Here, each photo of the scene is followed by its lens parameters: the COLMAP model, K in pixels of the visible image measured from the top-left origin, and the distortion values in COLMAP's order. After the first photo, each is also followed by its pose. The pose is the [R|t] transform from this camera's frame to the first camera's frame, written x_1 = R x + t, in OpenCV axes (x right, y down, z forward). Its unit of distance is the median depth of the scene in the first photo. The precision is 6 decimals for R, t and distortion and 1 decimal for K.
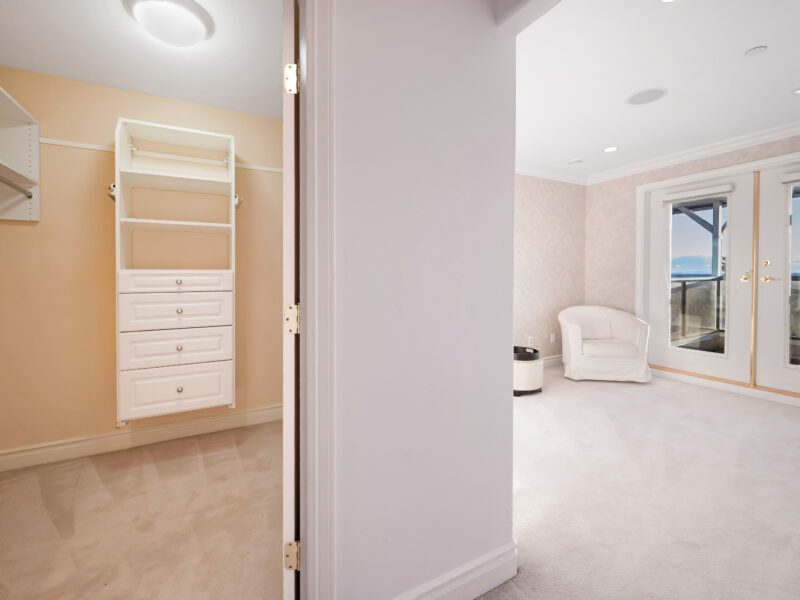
lens RADIAL K [[374.8, 0, 402.1], [0, 374.8, 282.5], [0, 0, 1]] dist [0.000350, -0.000071]
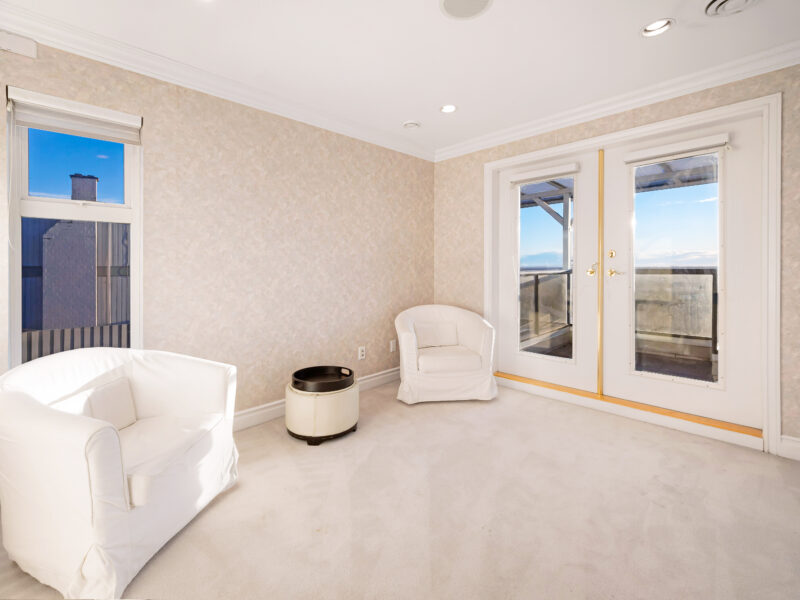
lens RADIAL K [[365.9, 0, 398.9], [0, 365.9, 270.5], [0, 0, 1]] dist [-0.001470, -0.000034]
pose [[0.966686, 0.000835, 0.255964, 0.226019], [0.002429, 0.999920, -0.012437, -0.003832], [-0.255954, 0.012644, 0.966606, 0.249715]]
